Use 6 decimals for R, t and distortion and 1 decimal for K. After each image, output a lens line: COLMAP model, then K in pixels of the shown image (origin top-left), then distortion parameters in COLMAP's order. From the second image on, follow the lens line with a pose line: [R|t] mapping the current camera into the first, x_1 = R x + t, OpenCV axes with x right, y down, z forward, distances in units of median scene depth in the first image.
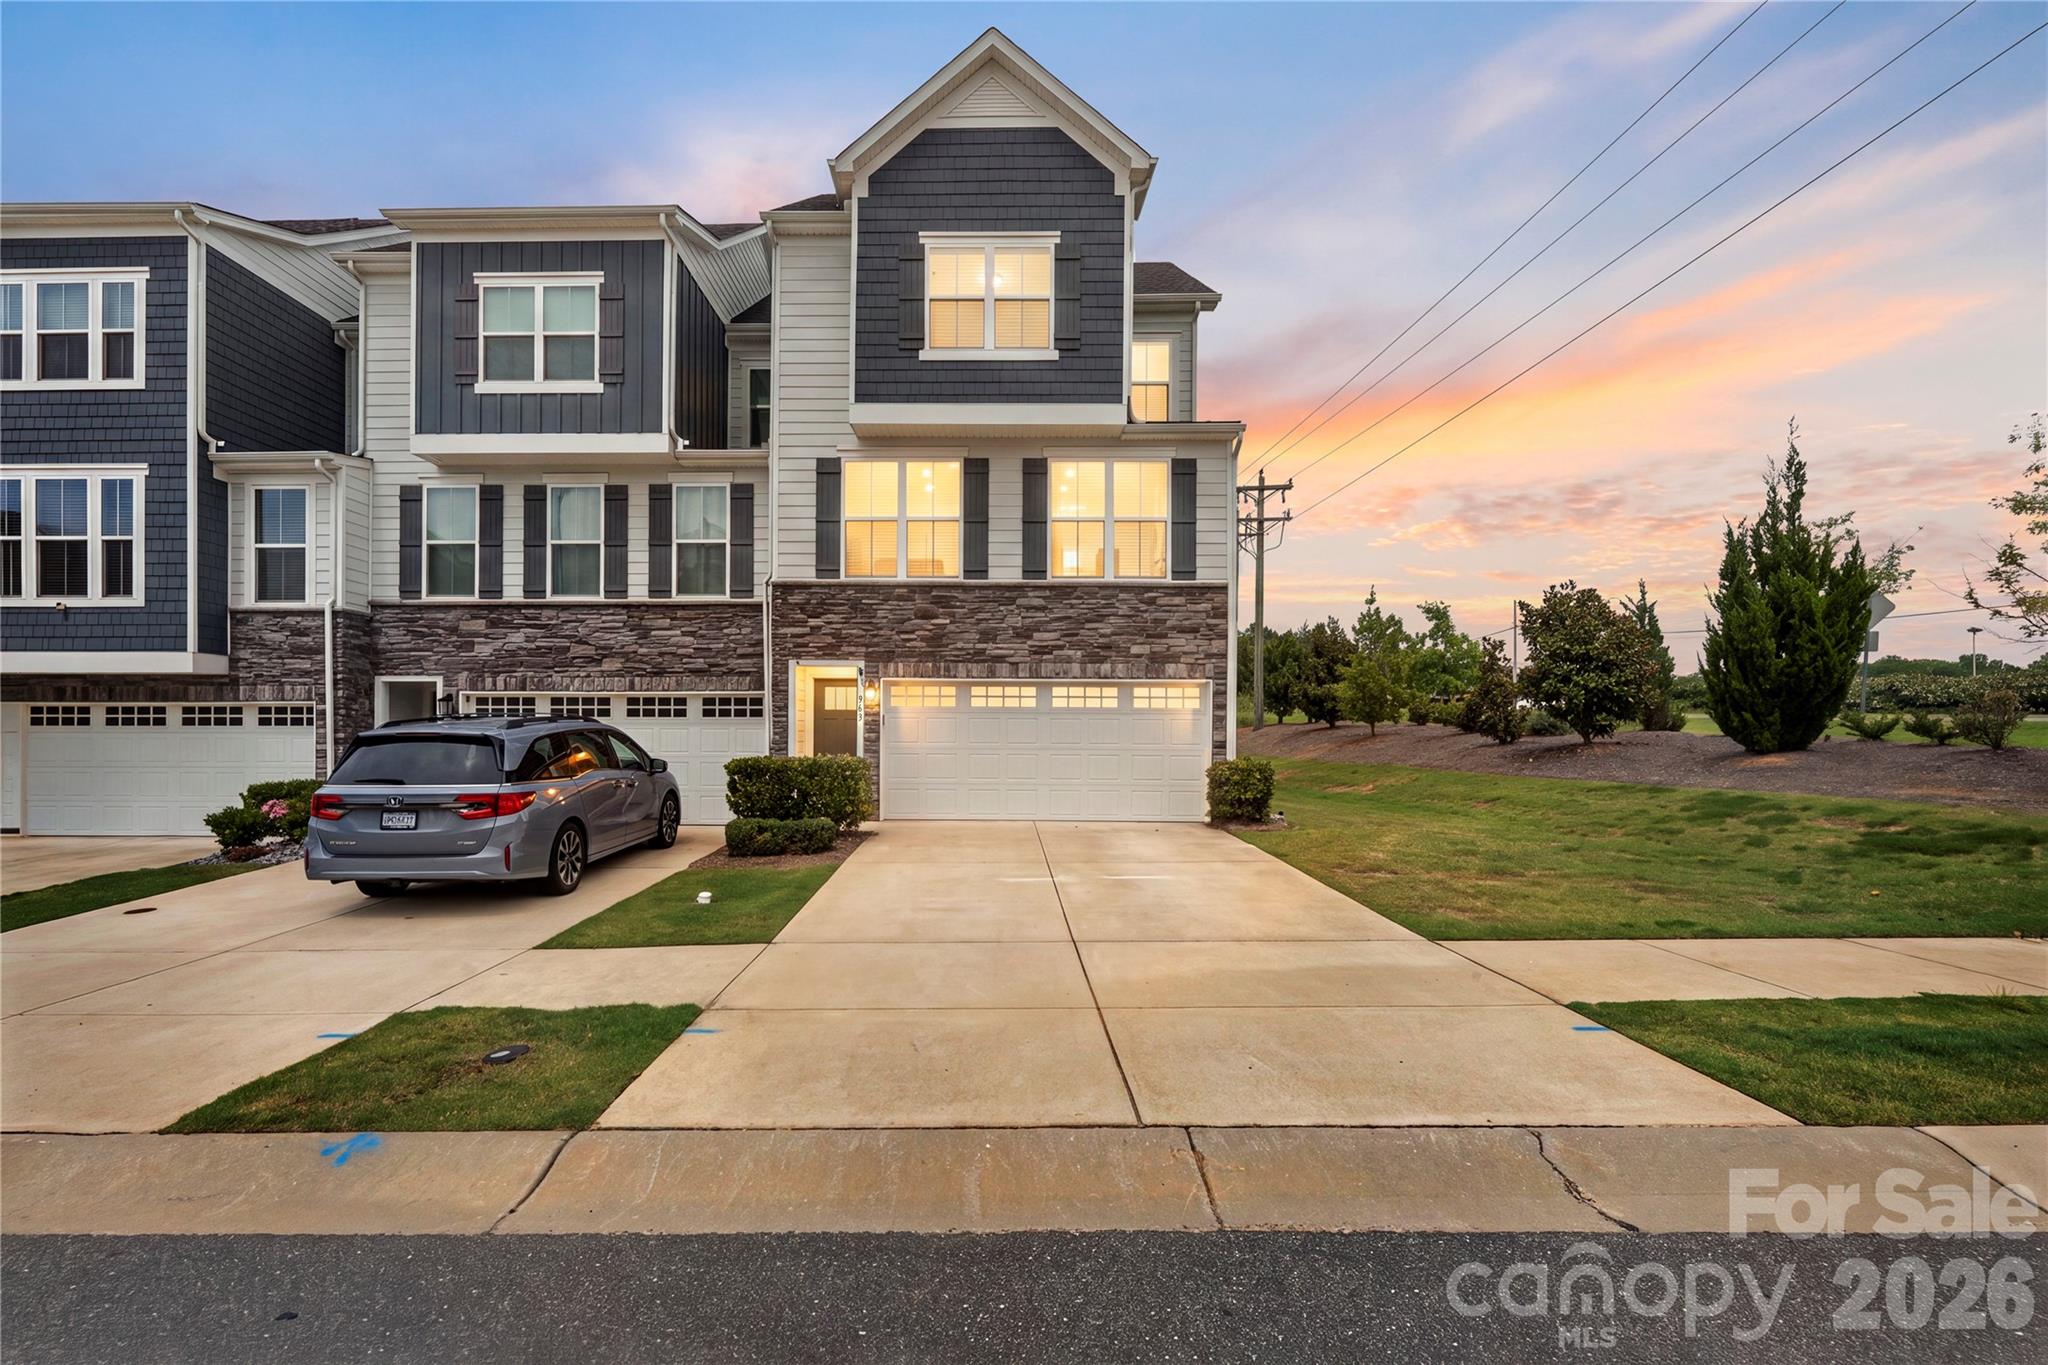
lens RADIAL K [[911.0, 0, 972.4], [0, 911.0, 720.3], [0, 0, 1]] dist [0.000370, 0.000007]
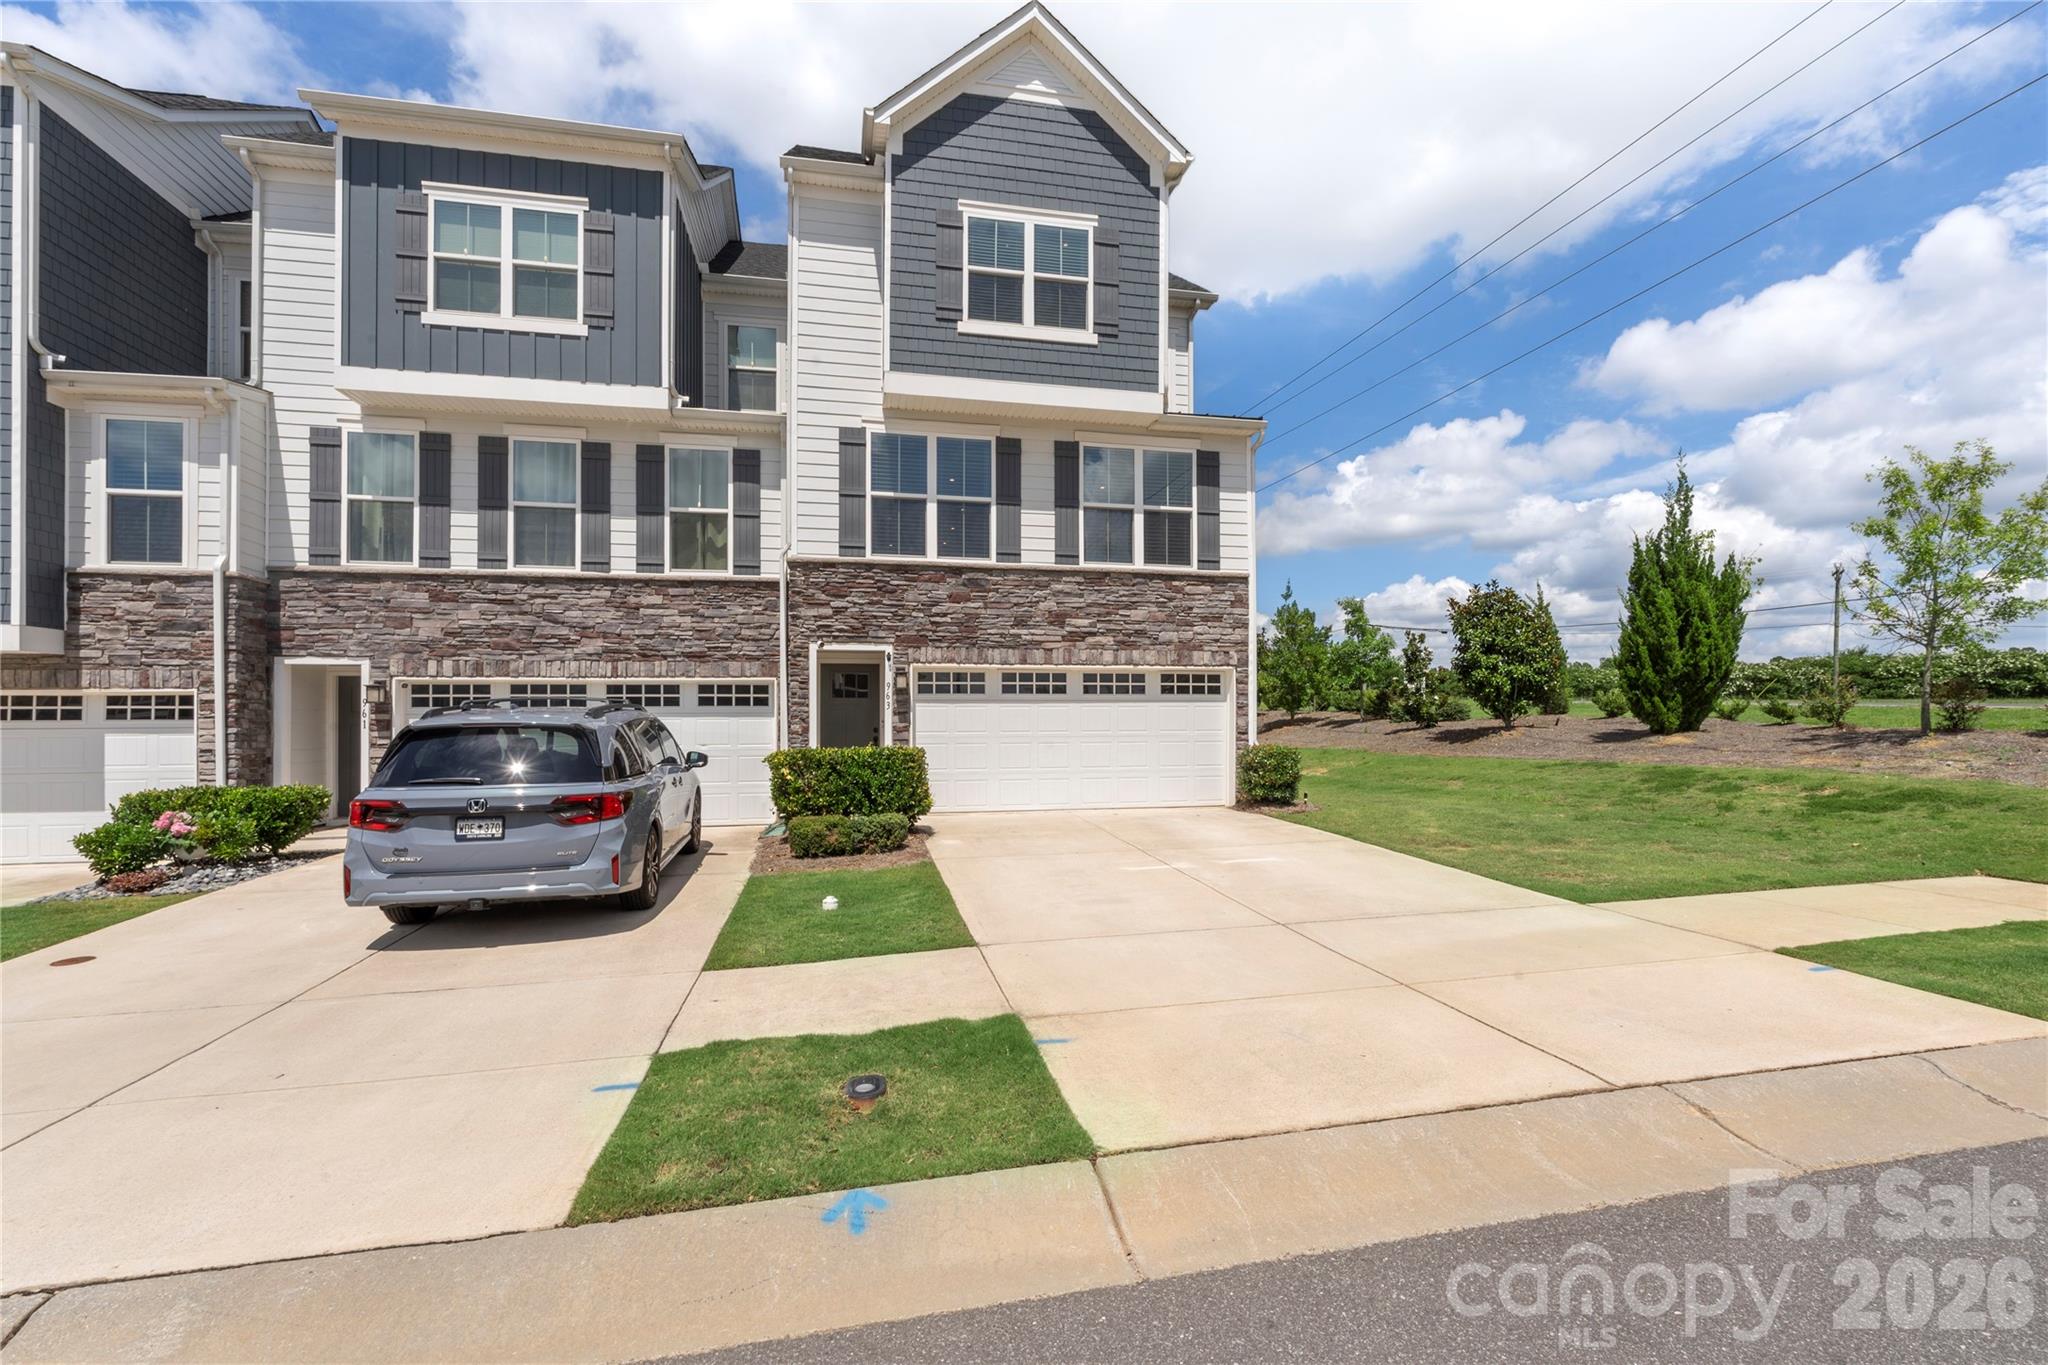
lens RADIAL K [[929.4, 0, 1045.9], [0, 929.4, 701.8], [0, 0, 1]] dist [-0.000197, -0.000147]
pose [[0.971719, -0.003750, 0.236109, -0.191979], [0.005919, 0.999947, -0.008478, 0.002107], [-0.236065, 0.009636, 0.971689, 0.031344]]
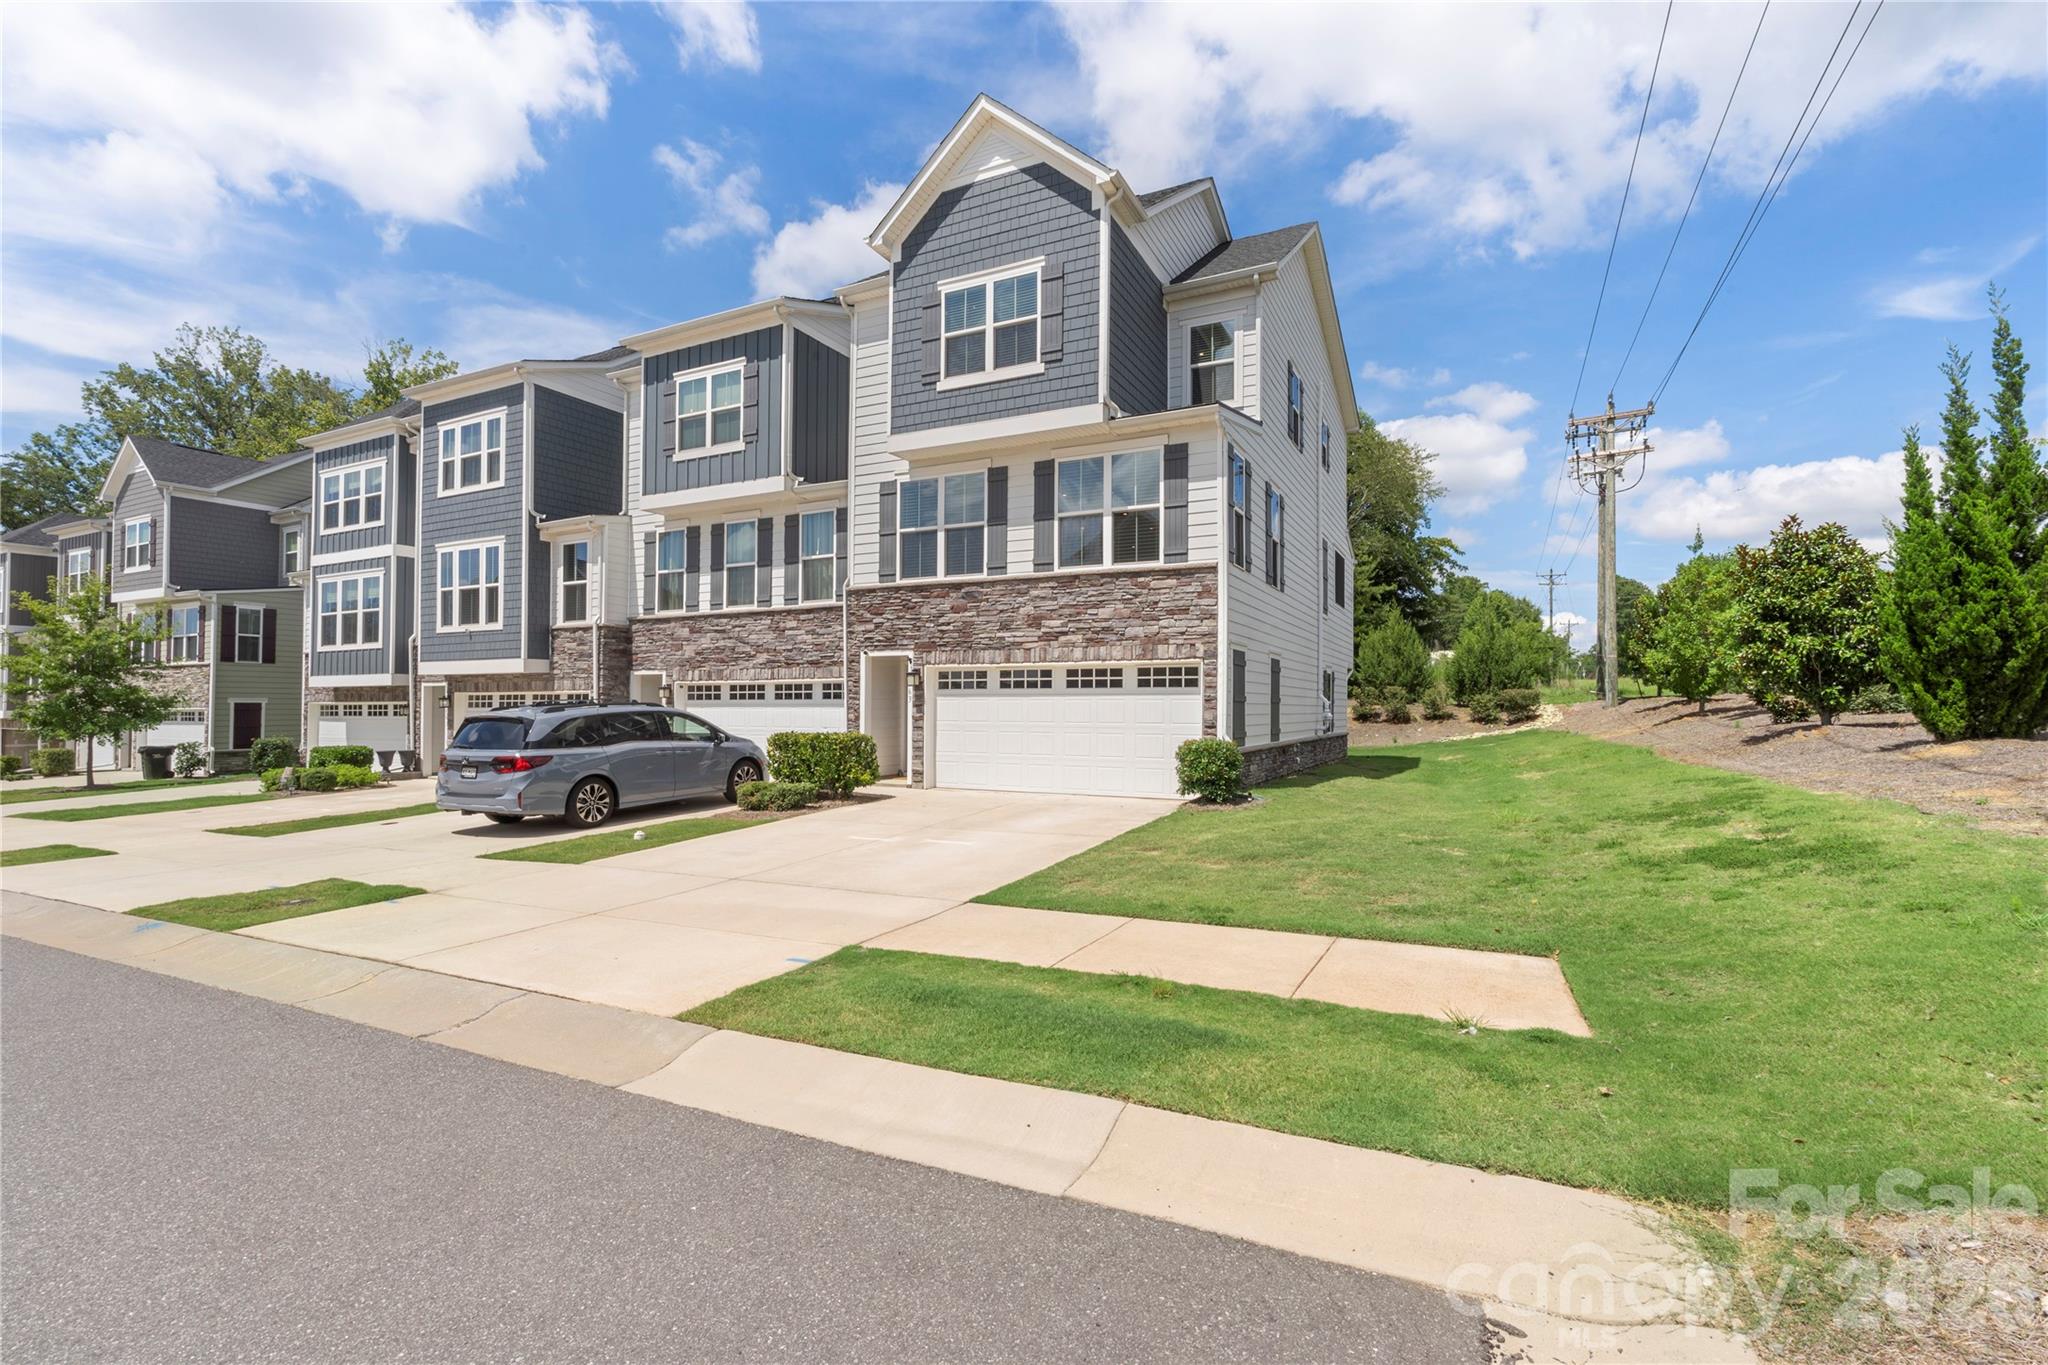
lens RADIAL K [[946.9, 0, 1024.0], [0, 946.9, 682.5], [0, 0, 1]] dist [0.002784, -0.000046]
pose [[0.895633, -0.013900, -0.444577, 0.549855], [0.005318, 0.999775, -0.020545, 0.001300], [0.444762, 0.016037, 0.895505, -0.025049]]
